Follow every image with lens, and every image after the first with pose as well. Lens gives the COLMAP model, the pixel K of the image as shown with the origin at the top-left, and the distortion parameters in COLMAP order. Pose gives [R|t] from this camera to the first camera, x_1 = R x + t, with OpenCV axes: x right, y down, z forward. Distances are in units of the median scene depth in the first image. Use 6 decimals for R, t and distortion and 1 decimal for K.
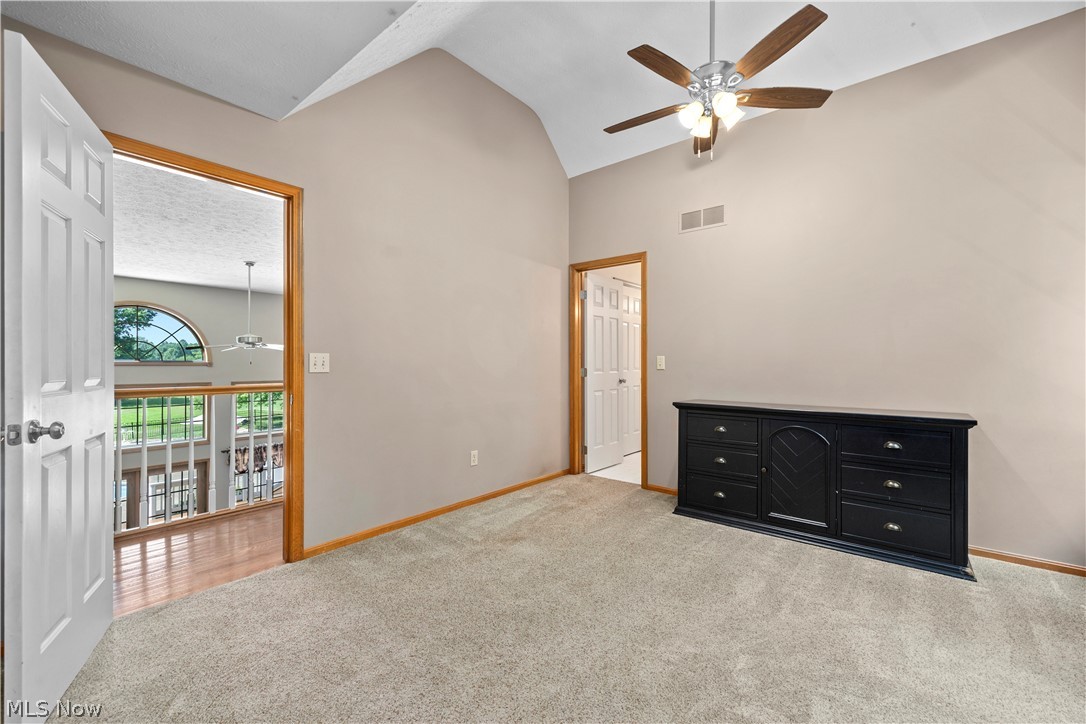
lens RADIAL K [[469.9, 0, 552.5], [0, 469.9, 366.9], [0, 0, 1]] dist [0.001970, 0.000033]
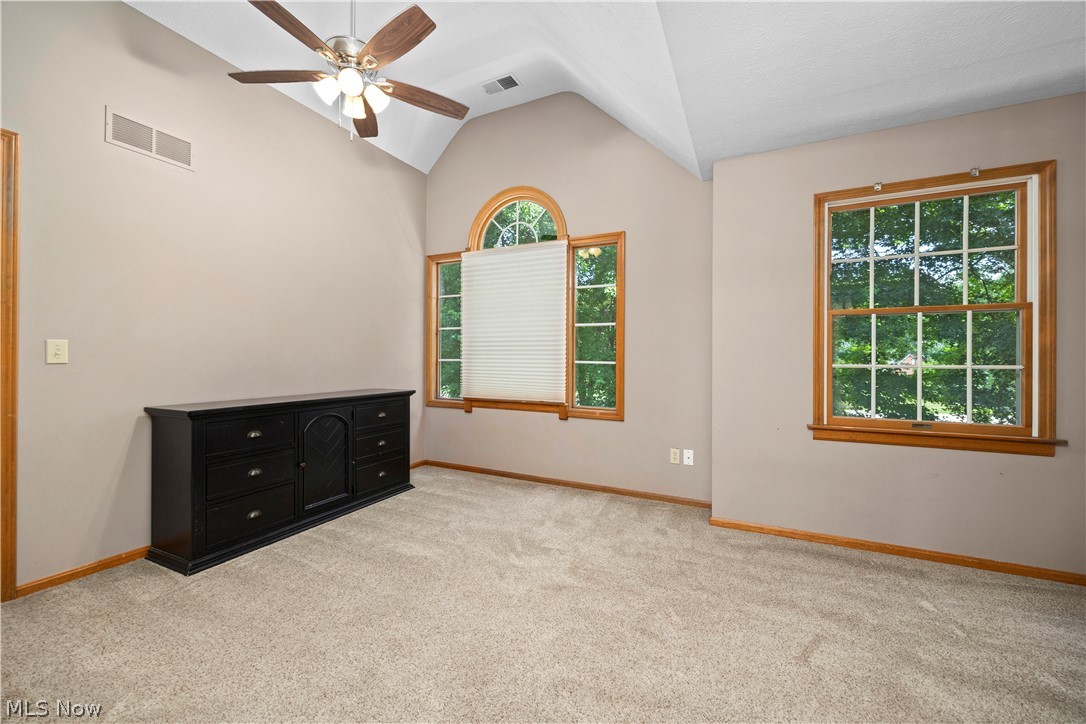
lens RADIAL K [[423.8, 0, 544.4], [0, 423.8, 355.3], [0, 0, 1]] dist [0.002491, 0.000098]
pose [[-0.257383, -0.001100, 0.966309, -0.562232], [-0.003750, 0.999993, 0.000140, -0.009318], [-0.966302, -0.003587, -0.257385, 0.801807]]
